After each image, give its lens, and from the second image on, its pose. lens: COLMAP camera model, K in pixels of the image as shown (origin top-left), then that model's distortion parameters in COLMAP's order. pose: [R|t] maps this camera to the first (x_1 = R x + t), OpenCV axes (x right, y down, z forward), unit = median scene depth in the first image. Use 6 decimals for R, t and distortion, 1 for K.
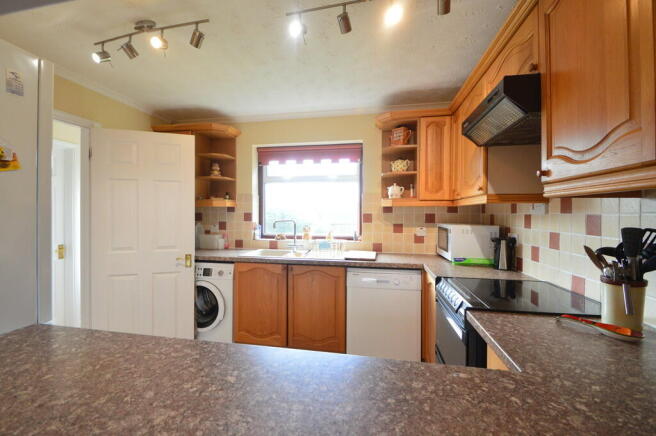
lens RADIAL K [[293.8, 0, 319.0], [0, 293.8, 214.7], [0, 0, 1]] dist [0.001032, -0.000199]
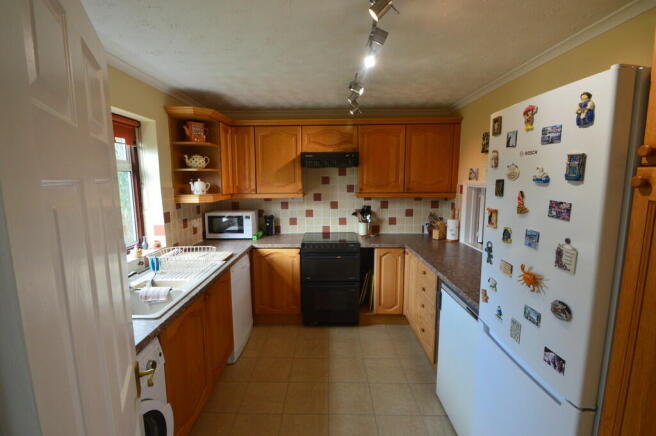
lens RADIAL K [[293.8, 0, 319.0], [0, 293.8, 214.7], [0, 0, 1]] dist [0.001032, -0.000199]
pose [[-0.176743, -0.129314, 0.975725, -0.823989], [0.010432, 0.991030, 0.133232, -0.117142], [-0.984202, 0.033726, -0.173808, 0.792477]]
